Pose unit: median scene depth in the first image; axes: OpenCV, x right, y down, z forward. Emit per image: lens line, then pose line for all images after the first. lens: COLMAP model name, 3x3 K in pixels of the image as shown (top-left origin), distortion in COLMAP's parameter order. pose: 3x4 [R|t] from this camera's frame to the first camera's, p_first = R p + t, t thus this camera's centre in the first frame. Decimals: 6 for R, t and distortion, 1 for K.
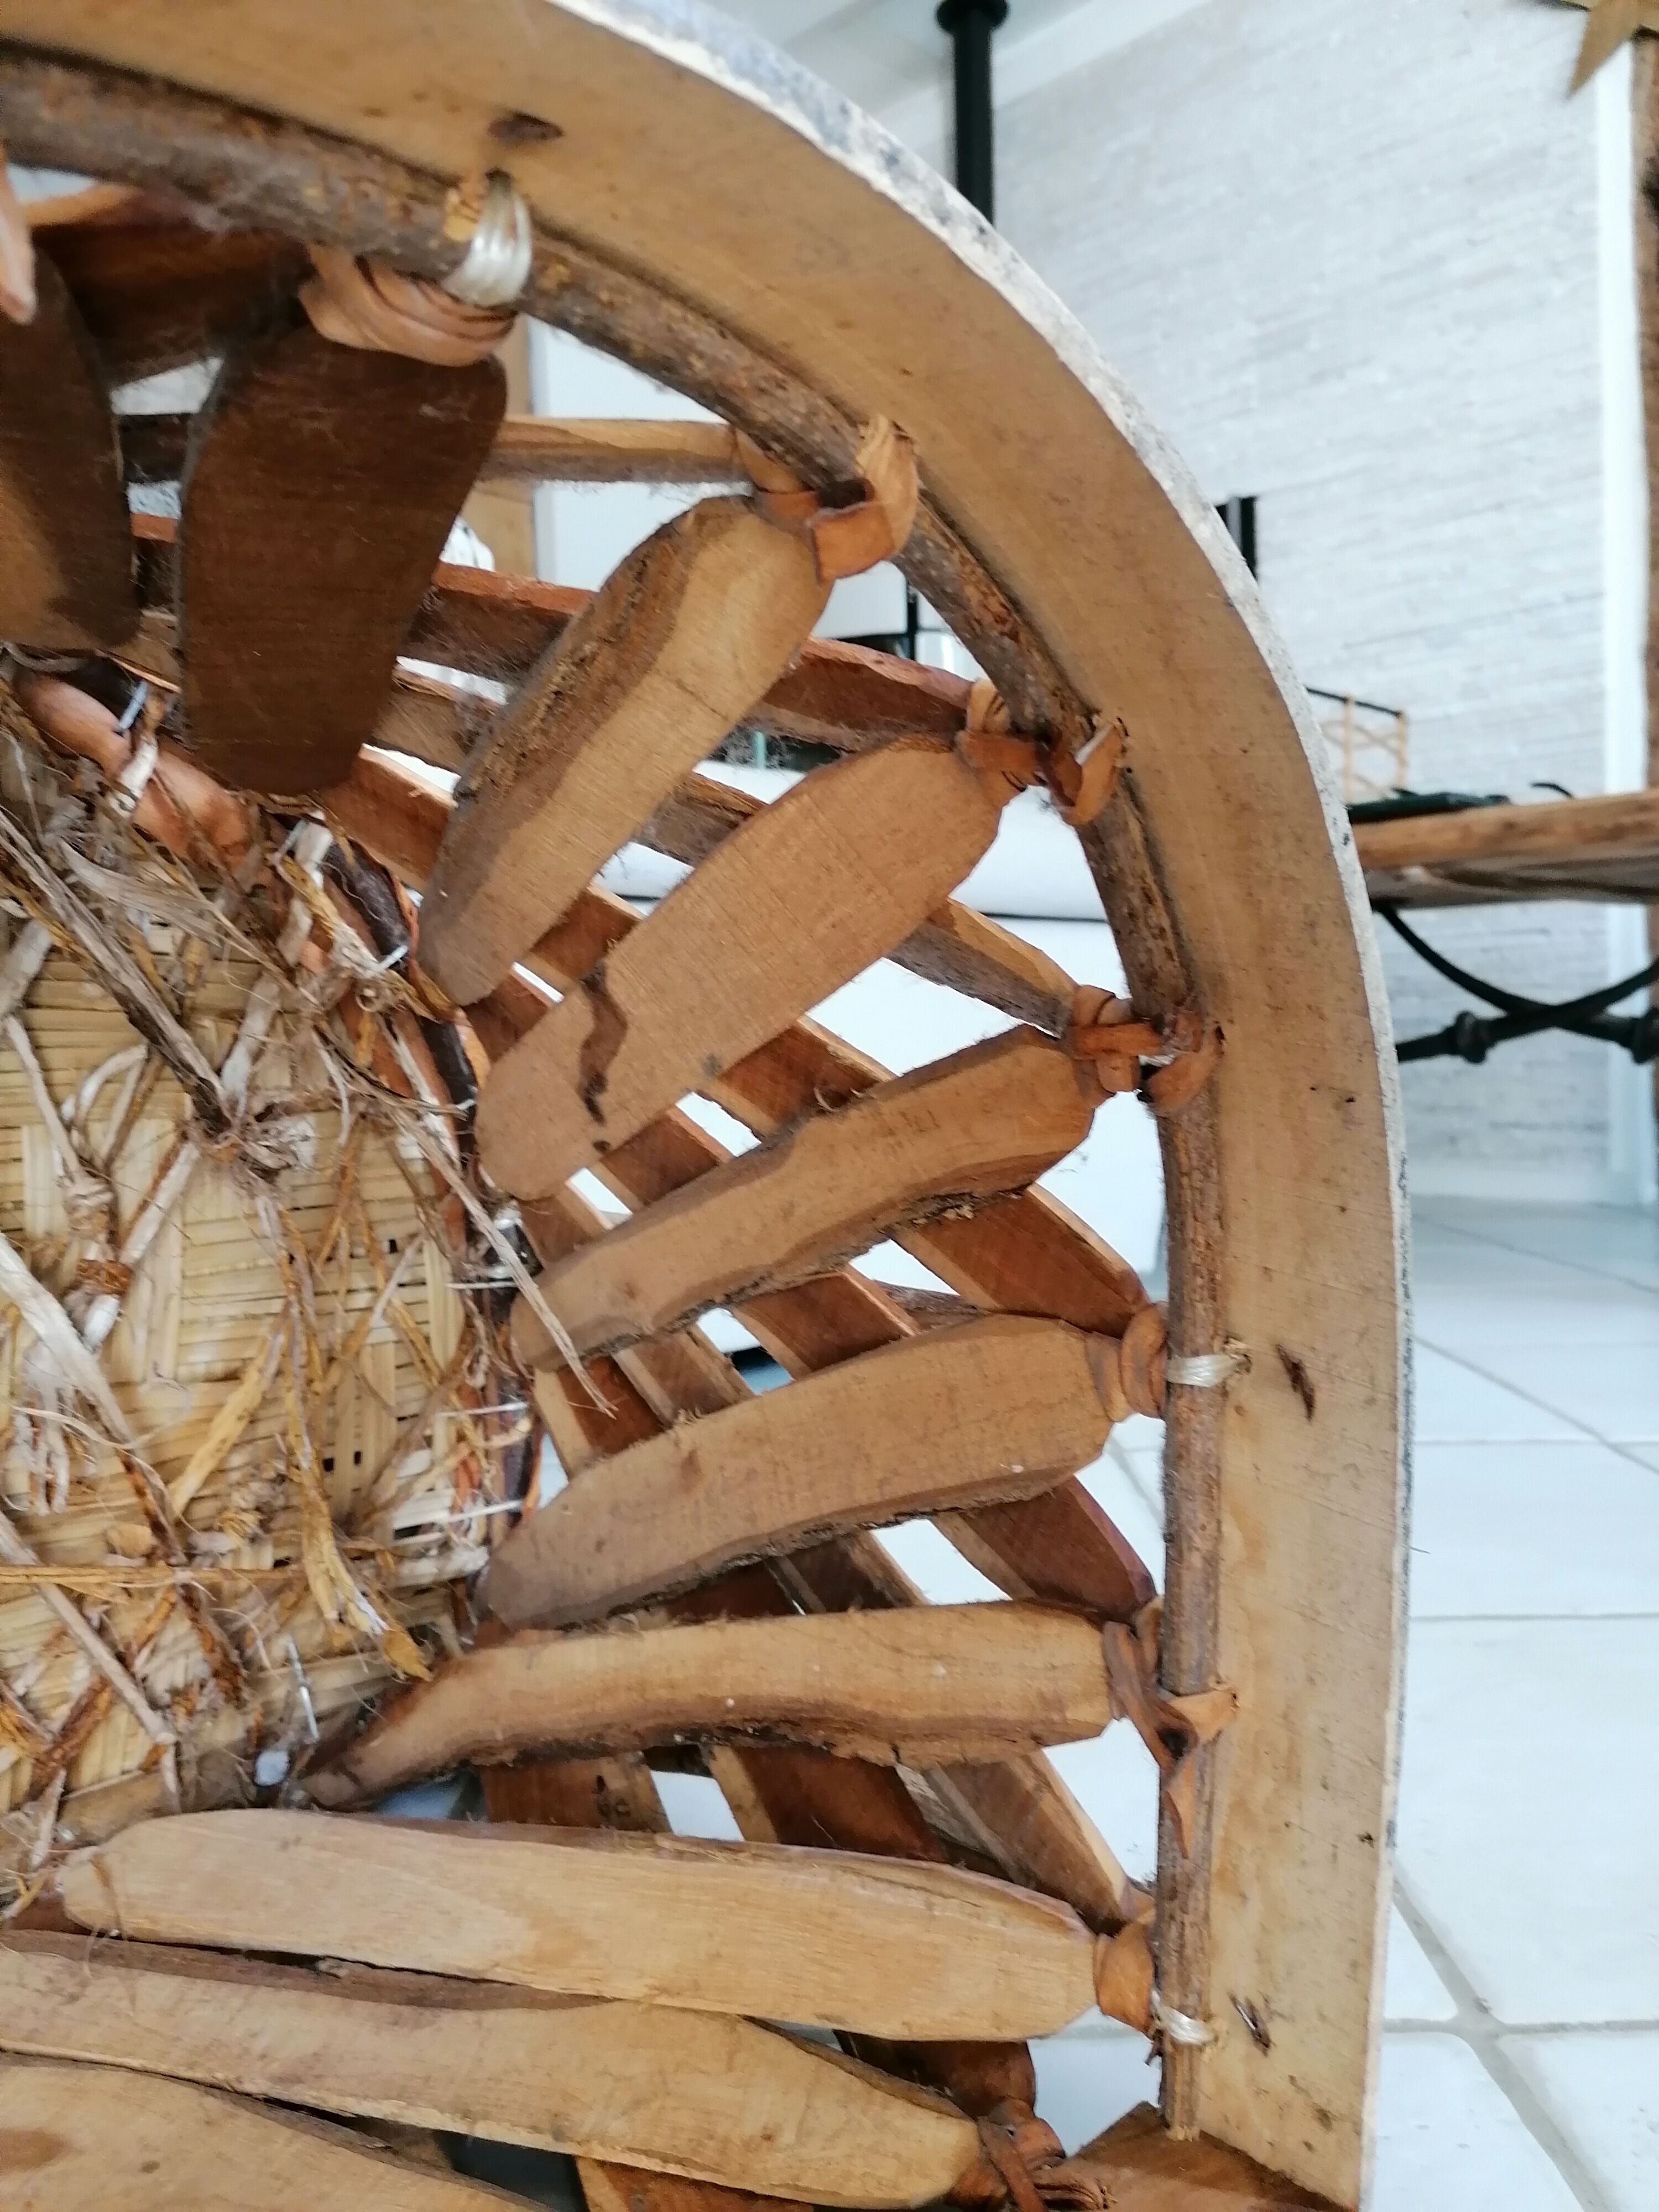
lens RADIAL K [[1681.6, 0, 845.2], [0, 1681.6, 1108.2], [0, 0, 1]] dist [0.110596, -0.130456]
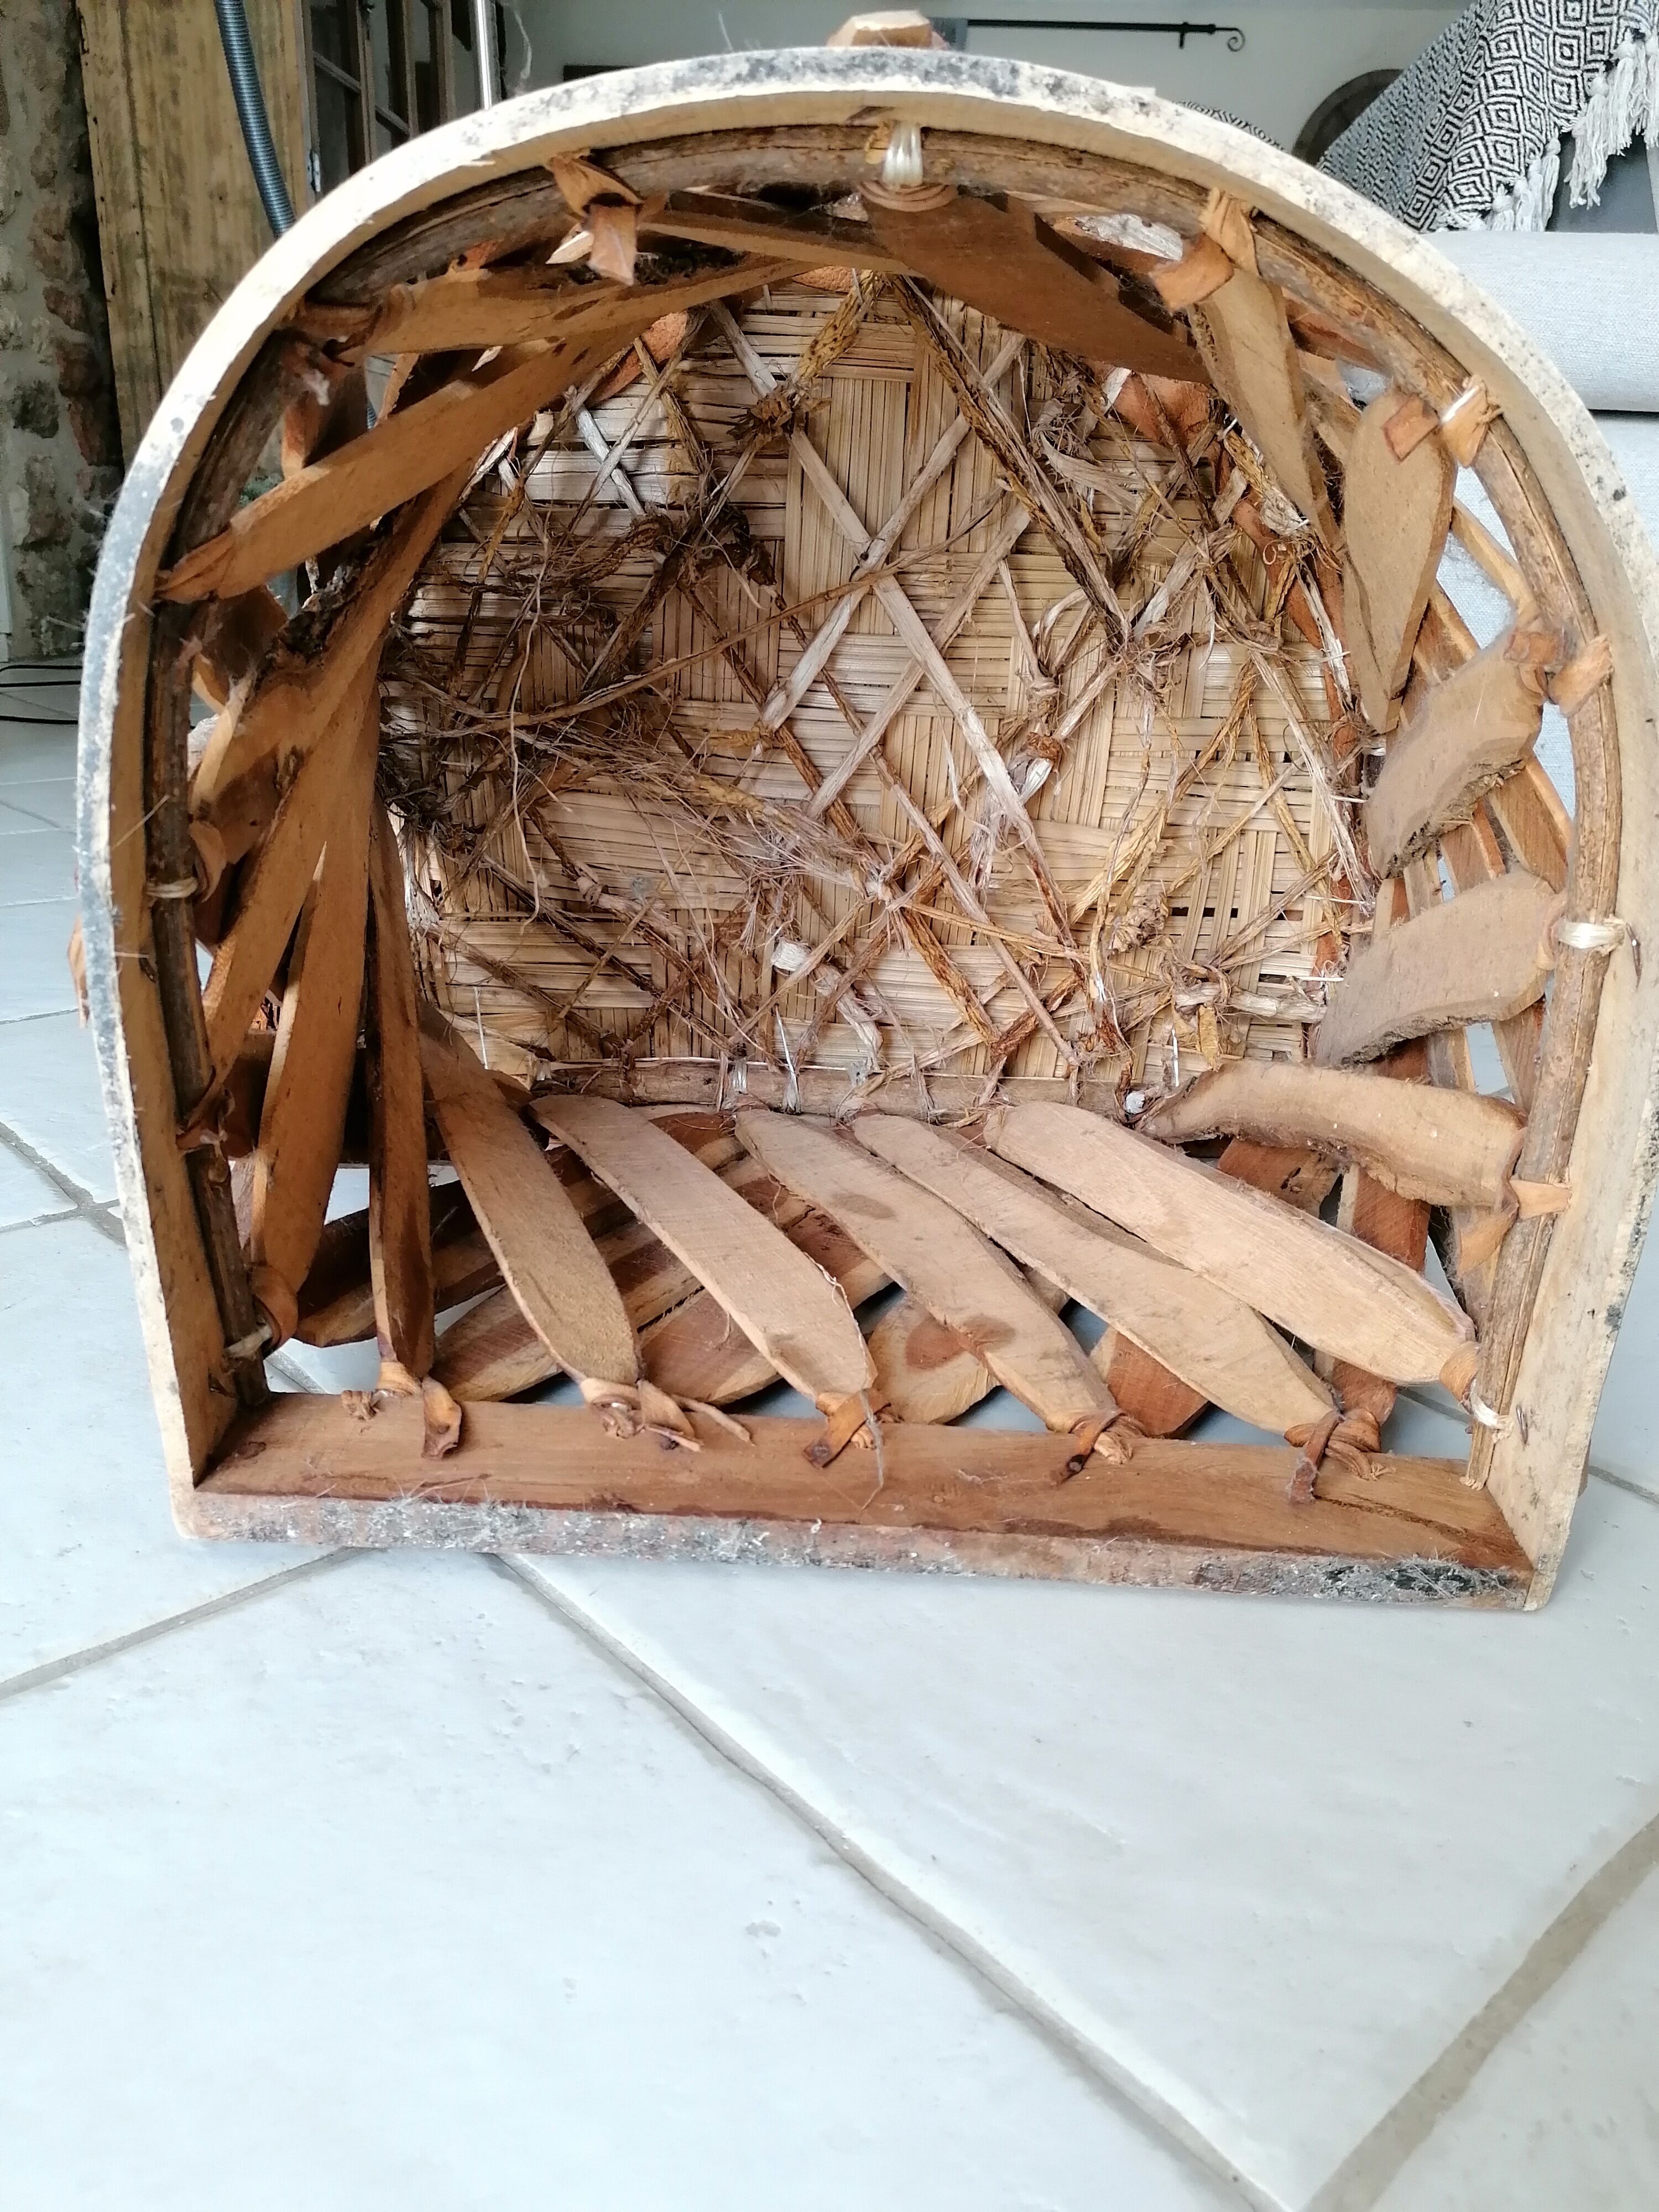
lens RADIAL K [[1681.6, 0, 845.2], [0, 1681.6, 1108.2], [0, 0, 1]] dist [0.110596, -0.130456]
pose [[0.682673, 0.281318, -0.674402, 0.540072], [-0.078817, 0.945887, 0.314780, -0.055131], [0.726461, -0.161737, 0.667904, -0.171362]]
